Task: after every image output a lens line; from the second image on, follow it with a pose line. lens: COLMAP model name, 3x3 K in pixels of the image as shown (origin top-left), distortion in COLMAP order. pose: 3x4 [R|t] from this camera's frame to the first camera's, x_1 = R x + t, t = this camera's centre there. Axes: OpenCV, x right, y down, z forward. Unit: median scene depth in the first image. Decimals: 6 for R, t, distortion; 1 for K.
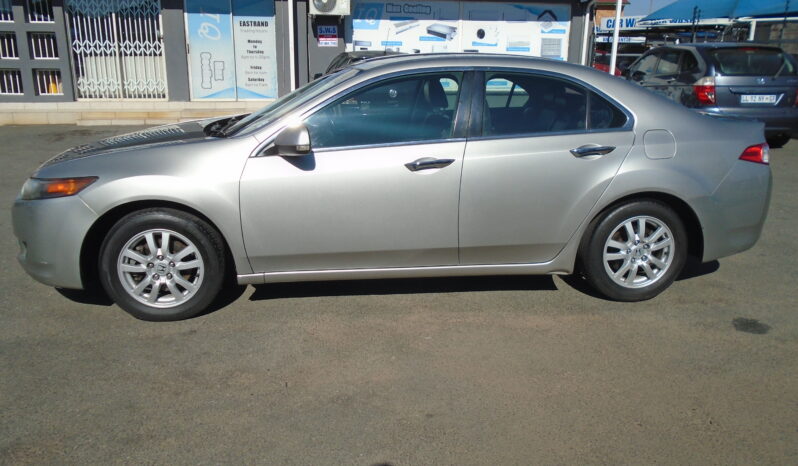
lens RADIAL K [[613.1, 0, 399.8], [0, 613.1, 235.8], [0, 0, 1]] dist [0.000653, 0.010129]
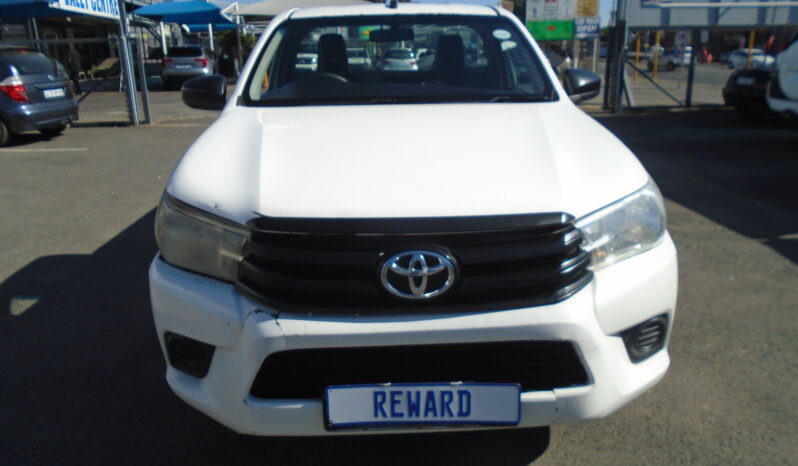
lens RADIAL K [[613.1, 0, 402.6], [0, 613.1, 230.2], [0, 0, 1]] dist [0.000653, 0.010129]
pose [[0.114123, -0.293747, 0.949046, -0.366180], [0.304360, 0.919691, 0.248062, -0.053136], [-0.945696, 0.260542, 0.194363, 0.165122]]
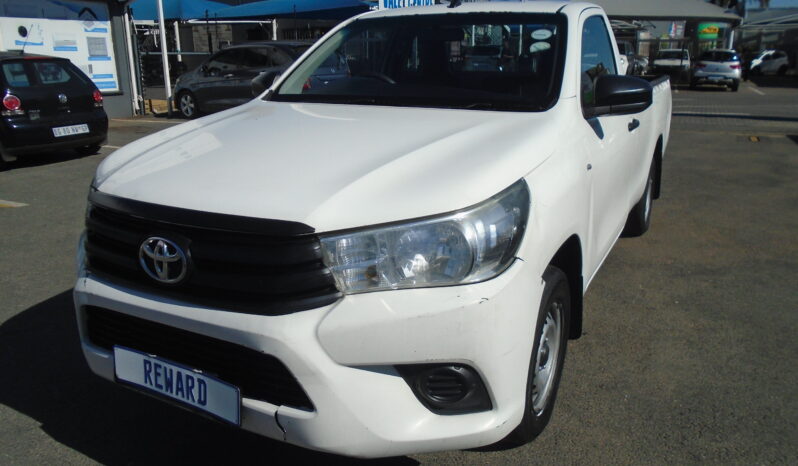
lens RADIAL K [[613.1, 0, 398.3], [0, 613.1, 234.4], [0, 0, 1]] dist [0.000653, 0.010129]
pose [[0.589554, -0.242493, 0.770470, -0.317896], [0.242638, 0.962984, 0.117421, -0.018970], [-0.770424, 0.117720, 0.626569, 0.056822]]
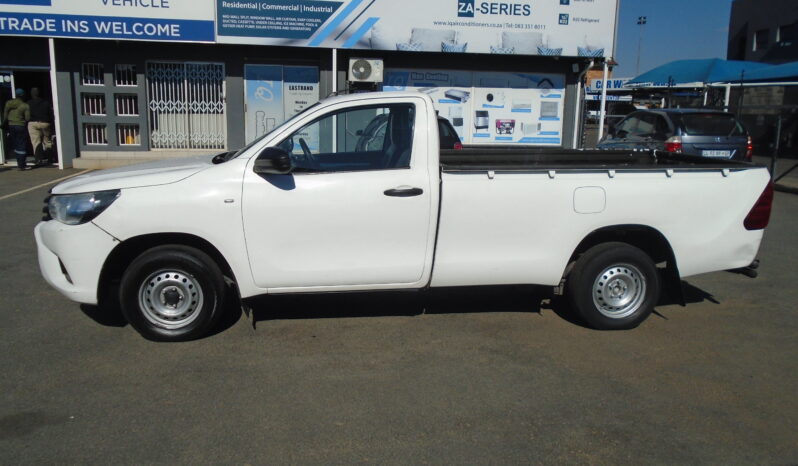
lens RADIAL K [[613.1, 0, 394.7], [0, 613.1, 230.1], [0, 0, 1]] dist [0.000653, 0.010129]
pose [[0.999960, 0.008803, 0.001712, -0.054519], [-0.008608, 0.995739, -0.091814, 0.038735], [-0.002513, 0.091795, 0.995775, -0.167330]]
